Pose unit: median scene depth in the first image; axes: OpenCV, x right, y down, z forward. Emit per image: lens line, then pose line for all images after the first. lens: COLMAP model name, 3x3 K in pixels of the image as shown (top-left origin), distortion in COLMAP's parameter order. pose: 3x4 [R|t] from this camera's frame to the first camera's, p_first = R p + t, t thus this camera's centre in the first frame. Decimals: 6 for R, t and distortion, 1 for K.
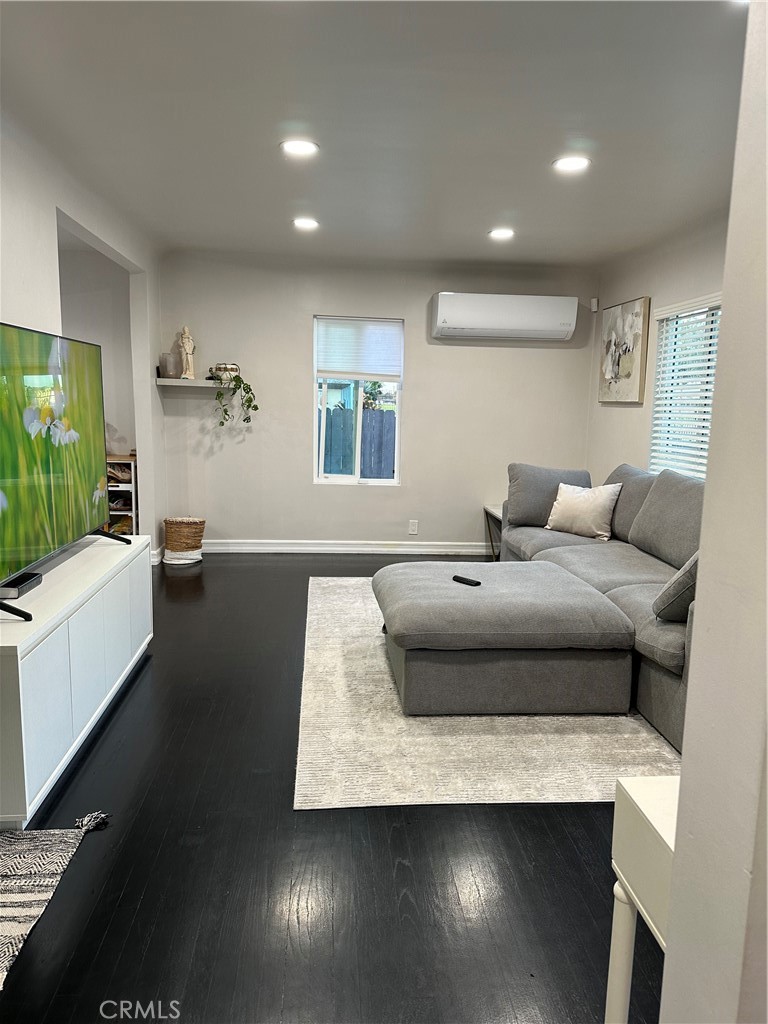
lens RADIAL K [[714.6, 0, 384.0], [0, 714.6, 507.5], [0, 0, 1]] dist [0.098207, -0.132363]
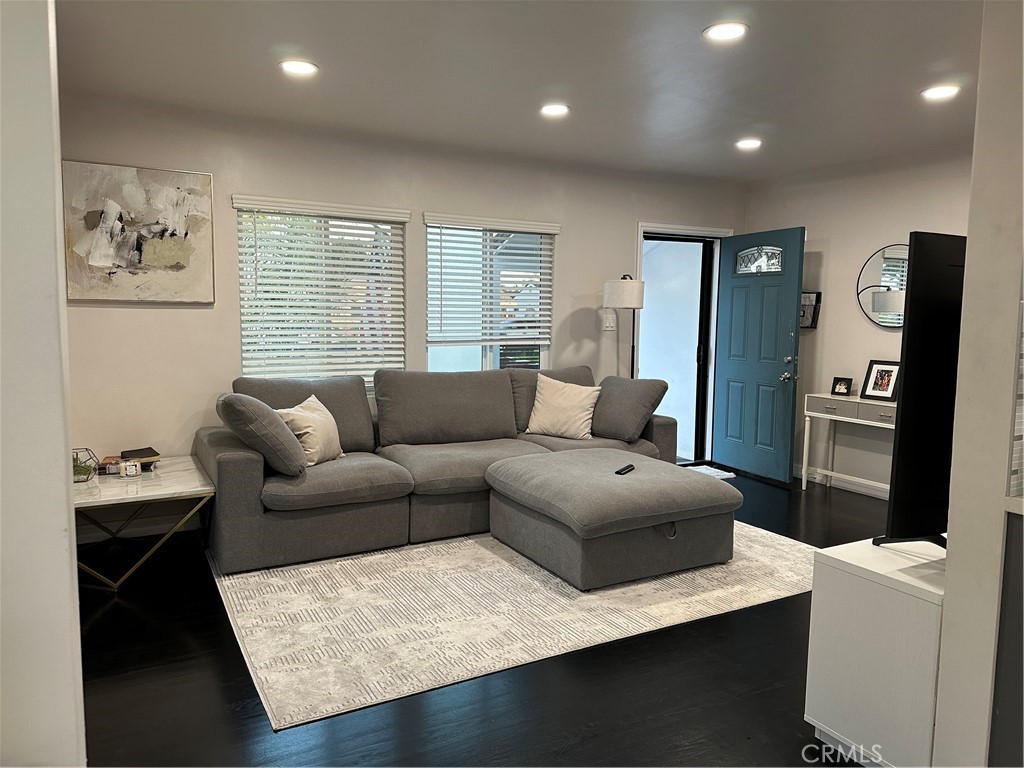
lens RADIAL K [[713.8, 0, 512.0], [0, 713.8, 384.0], [0, 0, 1]] dist [0.118260, -0.186307]
pose [[-0.410104, -0.115587, 0.904684, -0.493740], [0.113952, 0.977670, 0.176568, -0.150114], [-0.904892, 0.175502, -0.387775, 0.954357]]
